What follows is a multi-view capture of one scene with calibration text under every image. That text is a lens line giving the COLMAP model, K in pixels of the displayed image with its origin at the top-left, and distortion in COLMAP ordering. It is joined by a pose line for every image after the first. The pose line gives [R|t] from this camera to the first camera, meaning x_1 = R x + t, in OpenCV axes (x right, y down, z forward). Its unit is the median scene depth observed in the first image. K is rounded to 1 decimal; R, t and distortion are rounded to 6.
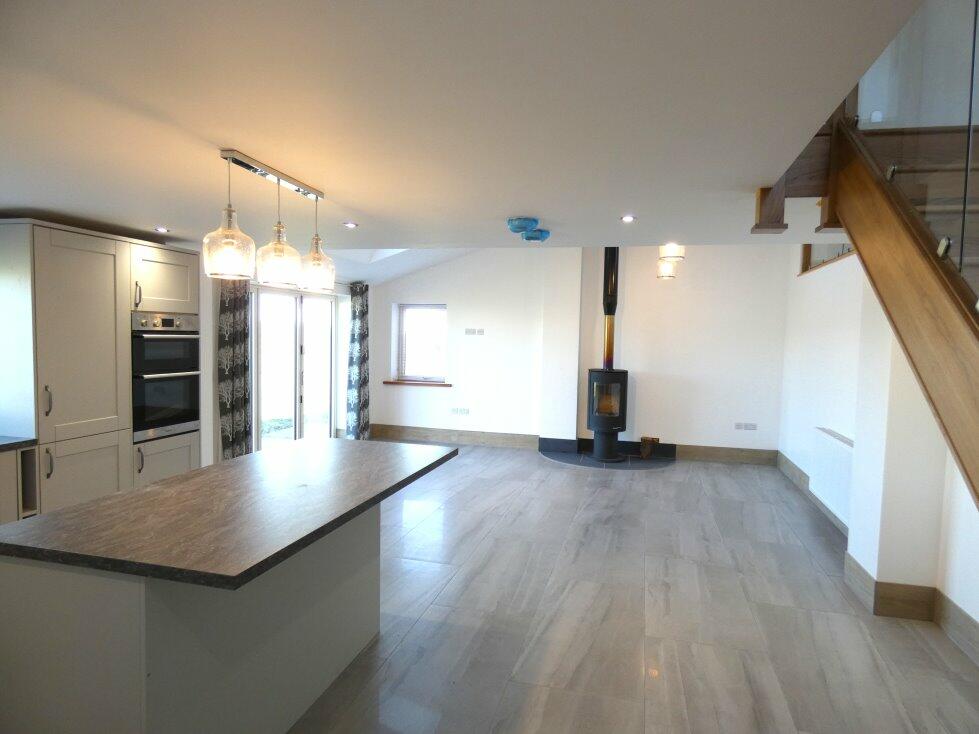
lens RADIAL K [[591.7, 0, 489.5], [0, 591.7, 367.0], [0, 0, 1]] dist [-0.002930, -0.000601]
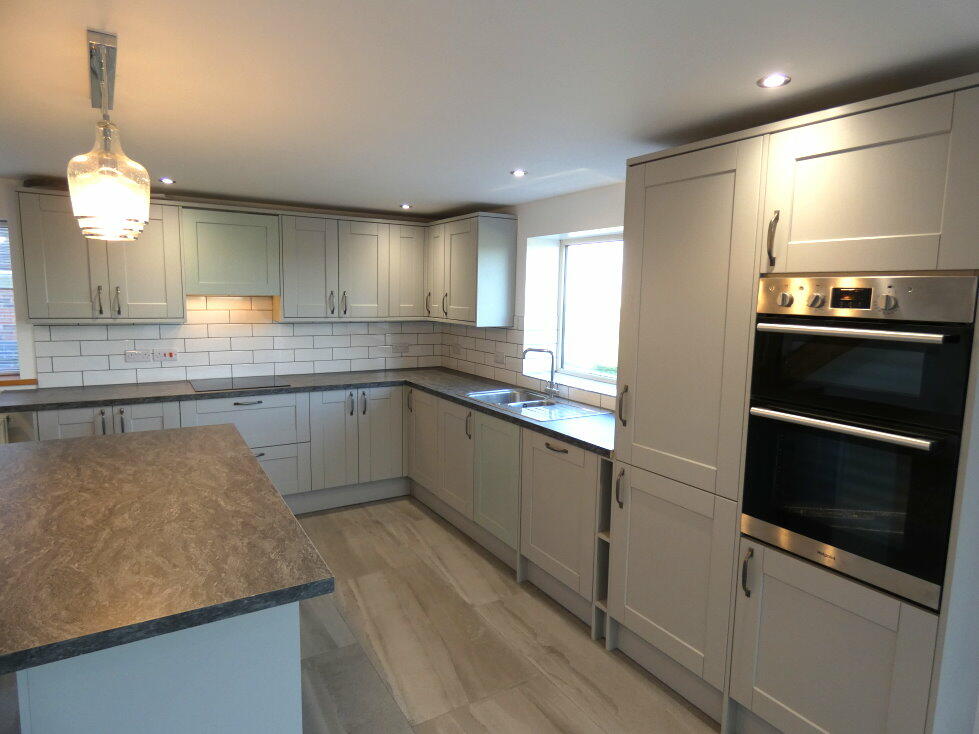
lens RADIAL K [[591.7, 0, 489.5], [0, 591.7, 367.0], [0, 0, 1]] dist [-0.002930, -0.000601]
pose [[-0.679473, 0.056633, -0.731511, -0.085910], [-0.078336, 0.985718, 0.149077, -0.073156], [0.729506, 0.158597, -0.665333, 1.157397]]
